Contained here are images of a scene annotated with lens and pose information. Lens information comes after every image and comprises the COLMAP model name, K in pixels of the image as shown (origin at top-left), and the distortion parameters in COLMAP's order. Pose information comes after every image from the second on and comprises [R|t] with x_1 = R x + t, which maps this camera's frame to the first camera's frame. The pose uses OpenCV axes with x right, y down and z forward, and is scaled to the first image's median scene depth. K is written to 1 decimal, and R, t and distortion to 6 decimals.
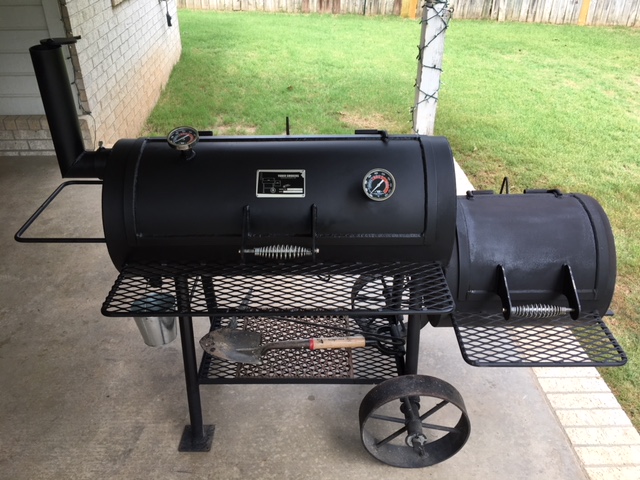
lens RADIAL K [[552.9, 0, 320.0], [0, 552.9, 240.0], [0, 0, 1]] dist [0.005850, -0.008121]
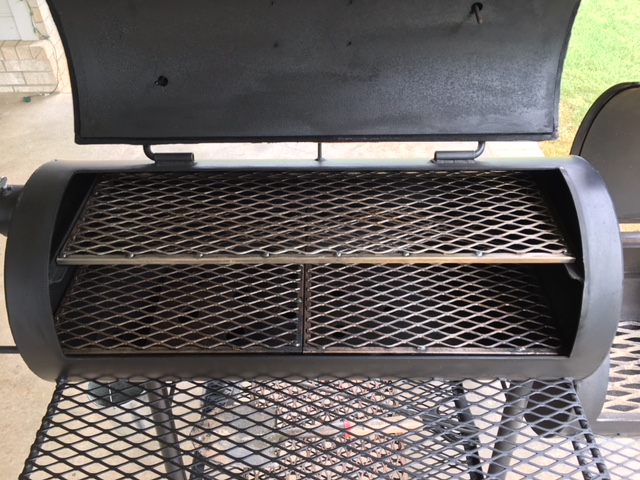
lens RADIAL K [[544.1, 0, 312.1], [0, 544.1, 238.1], [0, 0, 1]] dist [0.006069, -0.005647]
pose [[0.999915, 0.000990, -0.013034, -0.052707], [0.001488, 0.982020, 0.188769, -0.188418], [0.012987, -0.188772, 0.981935, 0.367792]]
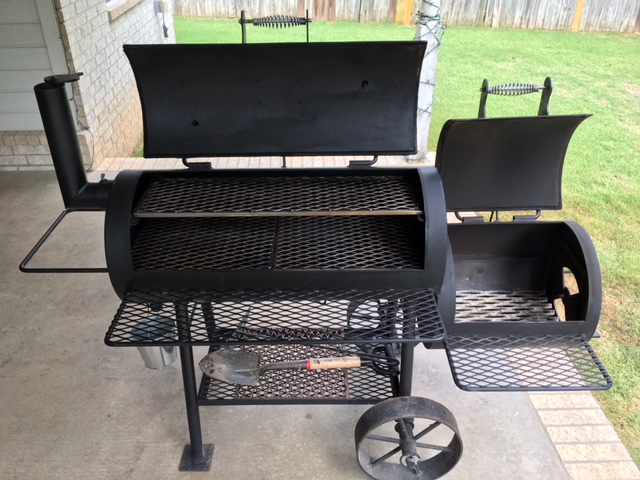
lens RADIAL K [[552.9, 0, 320.0], [0, 552.9, 240.0], [0, 0, 1]] dist [0.005850, -0.008121]
pose [[0.999968, -0.004939, 0.006350, 0.001056], [0.004959, 0.999983, -0.003097, -0.039226], [-0.006334, 0.003129, 0.999975, -0.026305]]
